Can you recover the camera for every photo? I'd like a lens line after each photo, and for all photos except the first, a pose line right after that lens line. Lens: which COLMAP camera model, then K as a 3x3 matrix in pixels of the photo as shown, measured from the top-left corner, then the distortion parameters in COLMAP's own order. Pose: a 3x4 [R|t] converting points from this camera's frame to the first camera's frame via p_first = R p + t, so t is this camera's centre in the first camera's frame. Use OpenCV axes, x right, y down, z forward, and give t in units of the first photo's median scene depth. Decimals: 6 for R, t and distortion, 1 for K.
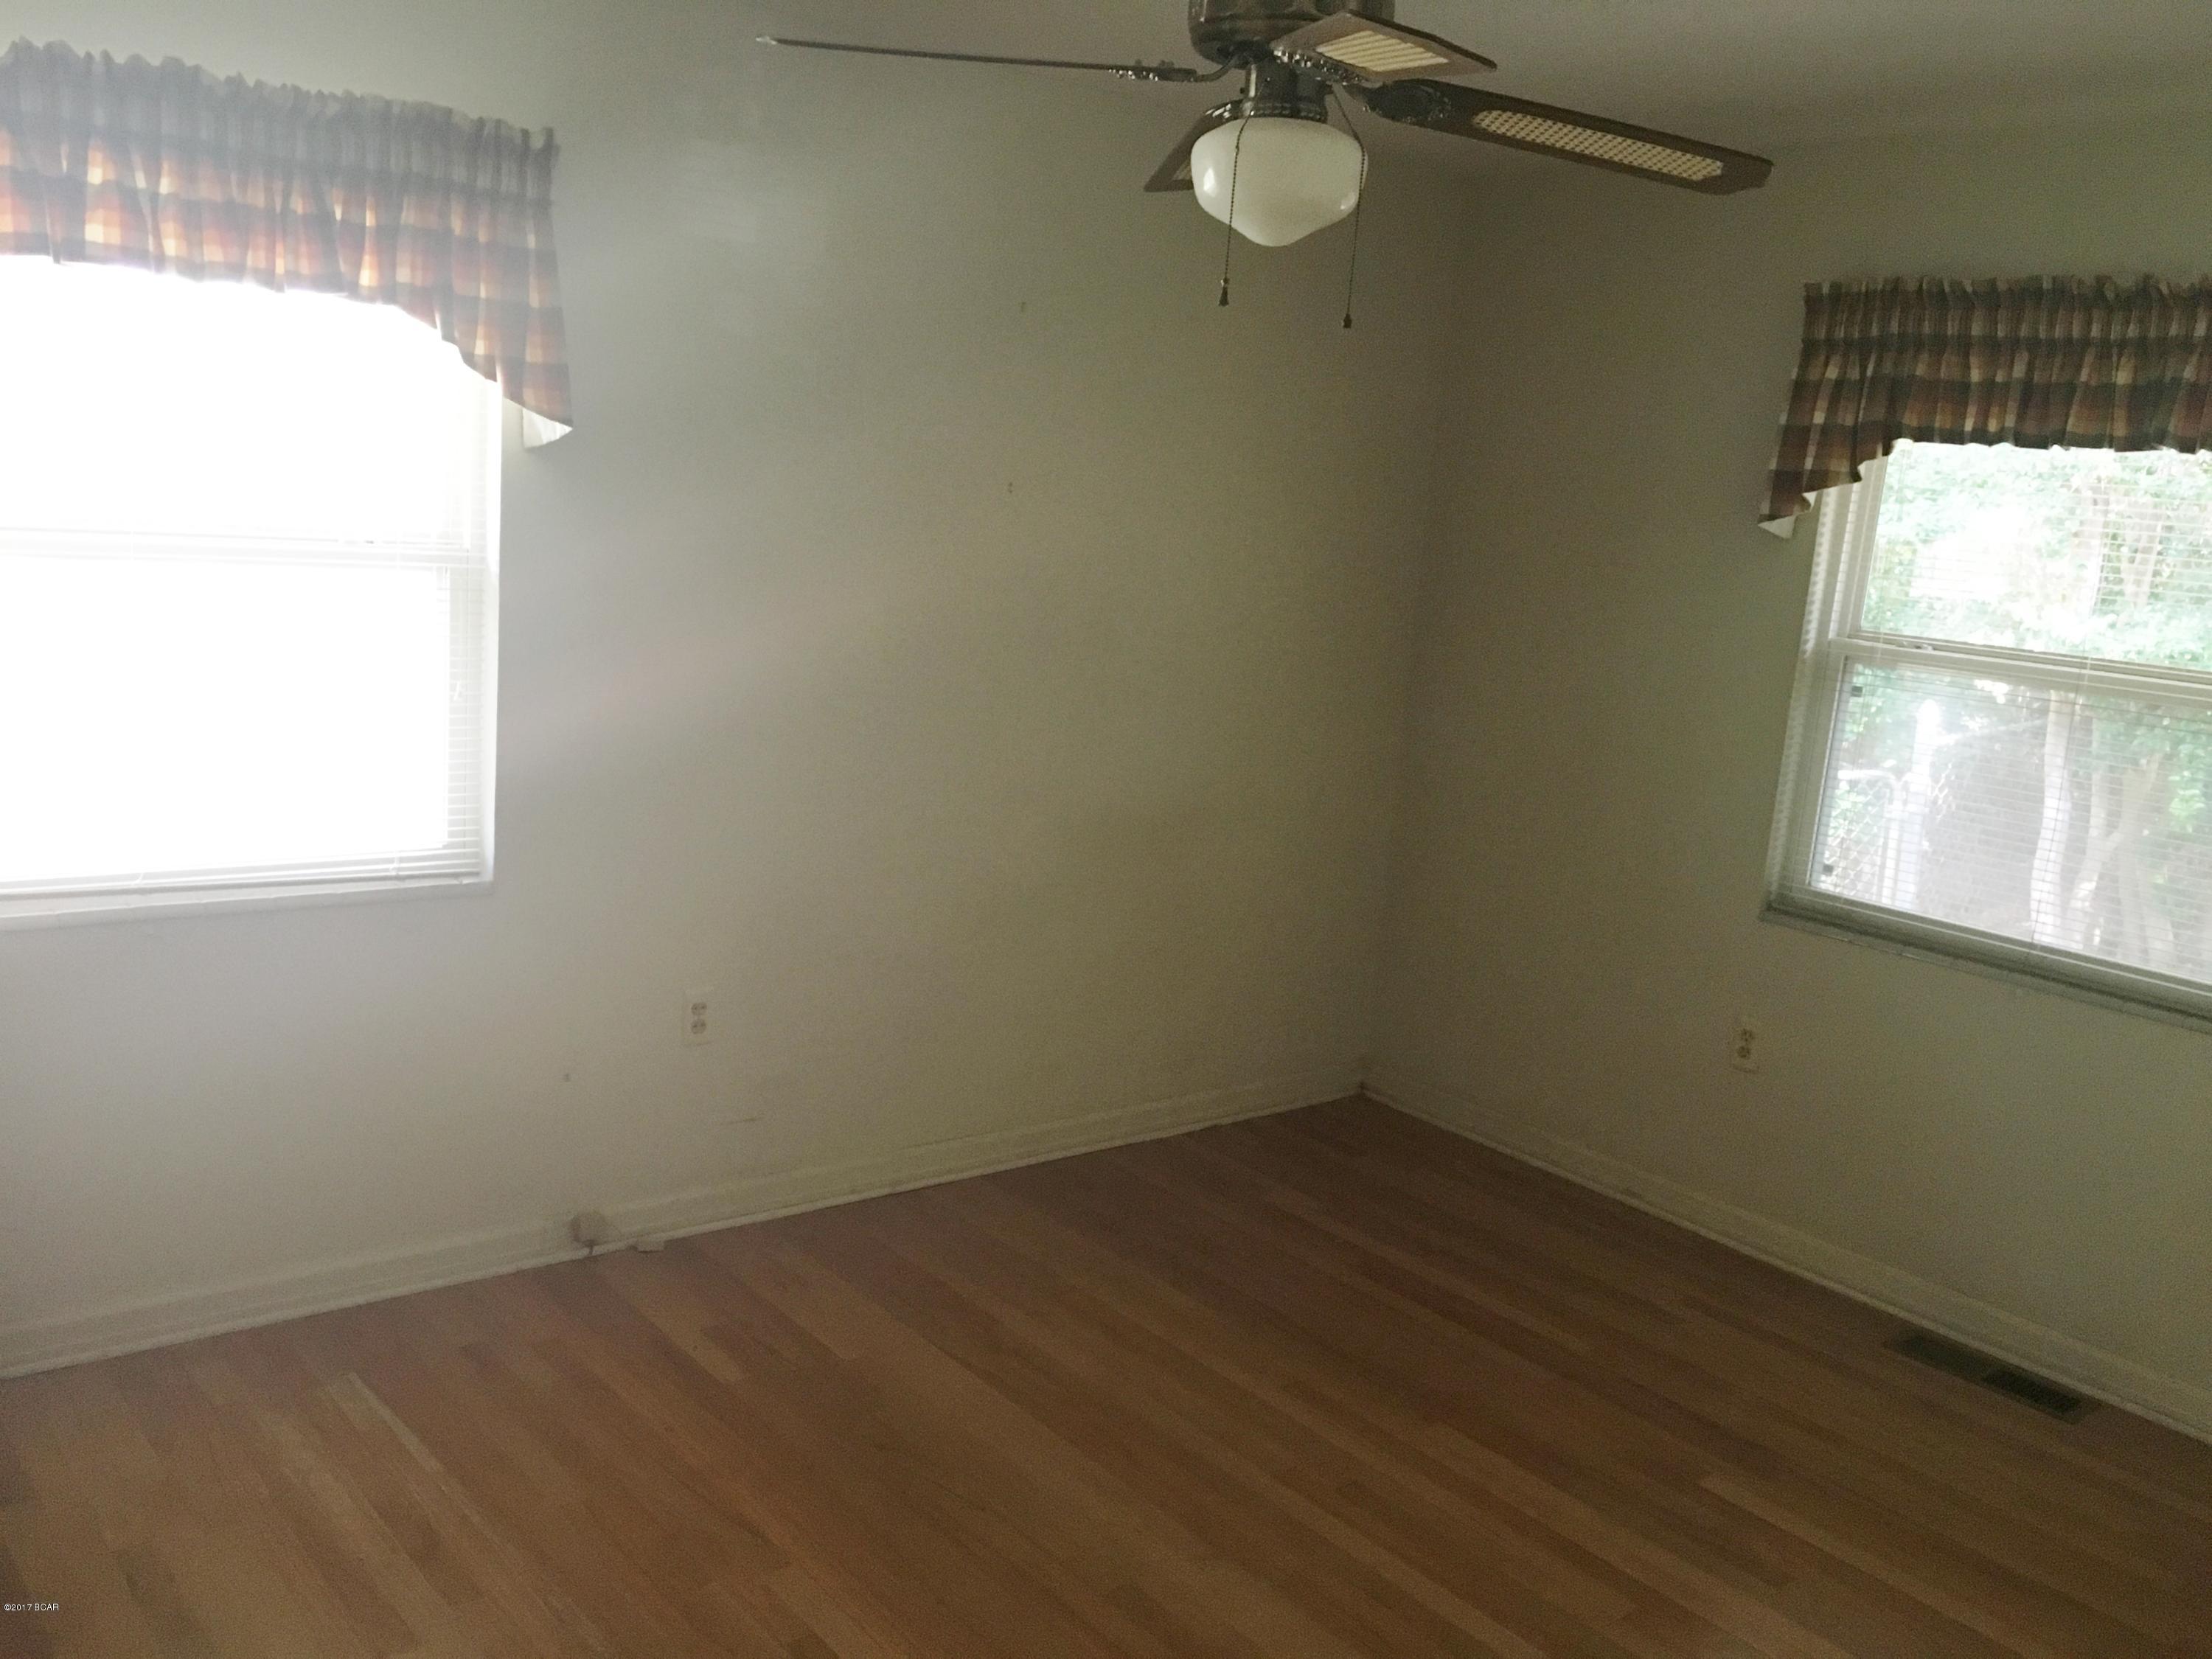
lens RADIAL K [[1892.2, 0, 1099.0], [0, 1892.2, 829.9], [0, 0, 1]] dist [0.078963, -0.111034]
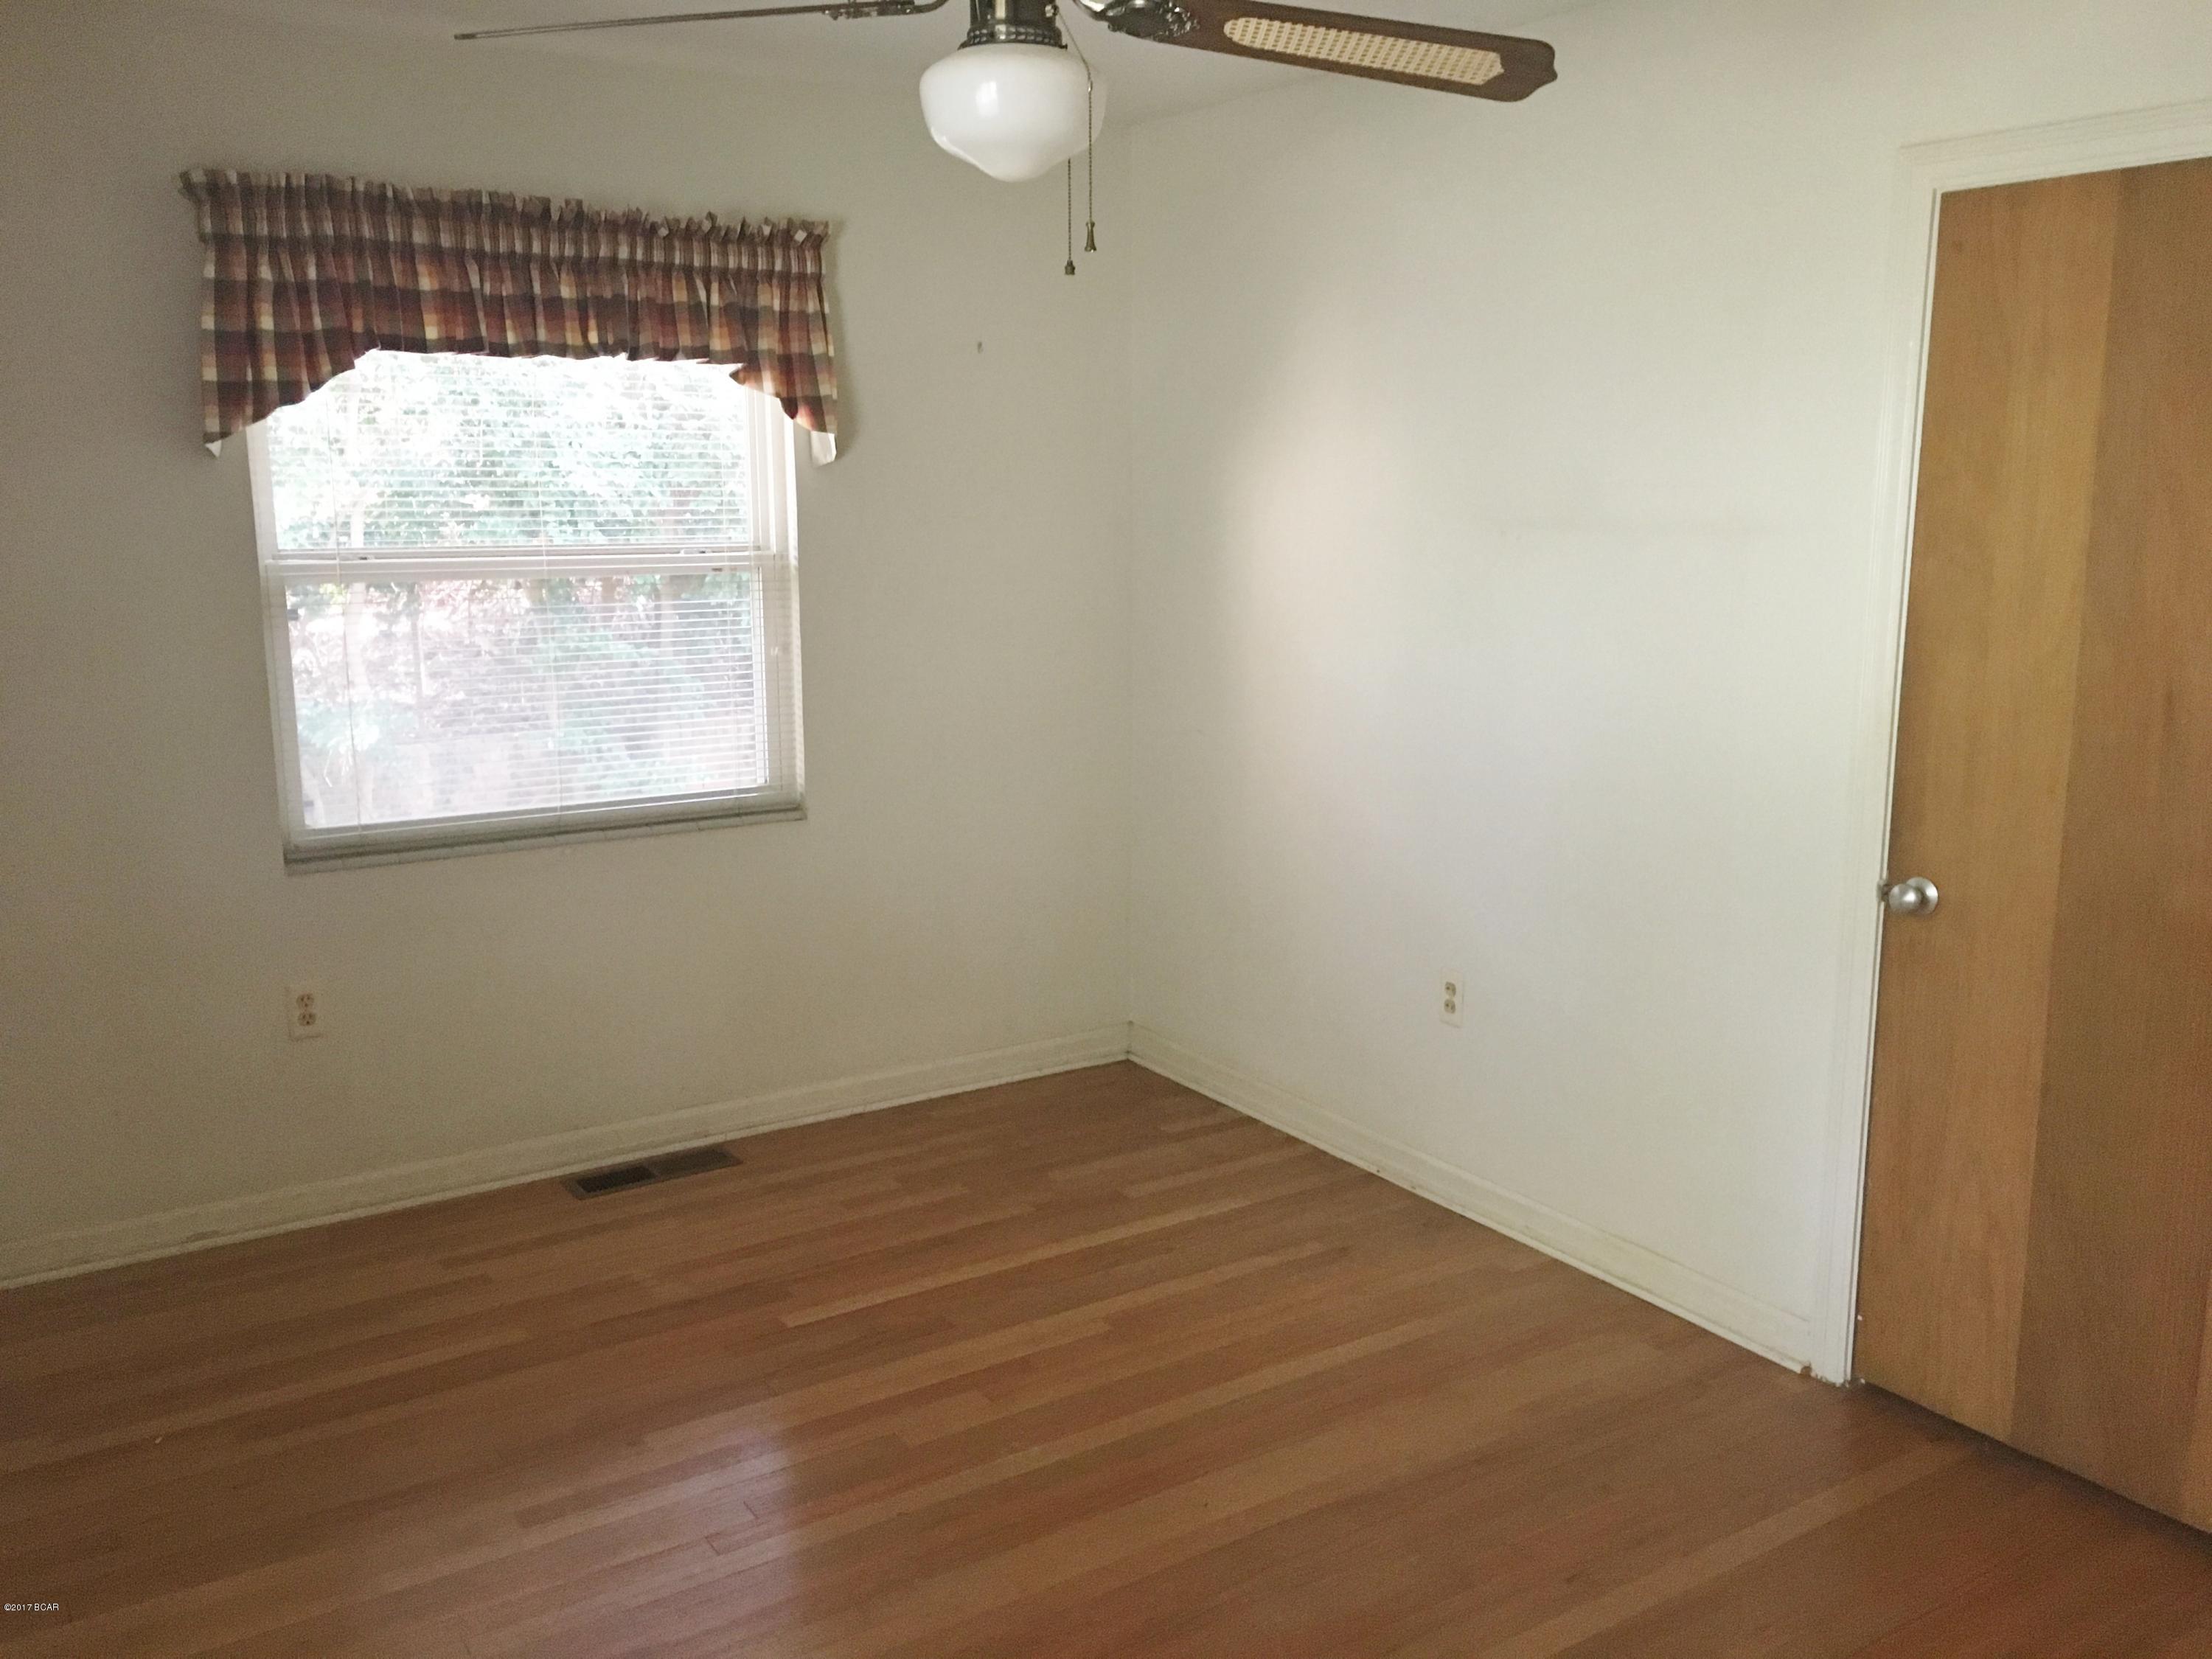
lens RADIAL K [[1892.2, 0, 1101.7], [0, 1892.2, 830.6], [0, 0, 1]] dist [0.078963, -0.111034]
pose [[0.093233, -0.266557, 0.959299, -0.565390], [0.190915, 0.950403, 0.245530, -0.143114], [-0.977169, 0.160253, 0.139499, 0.557889]]
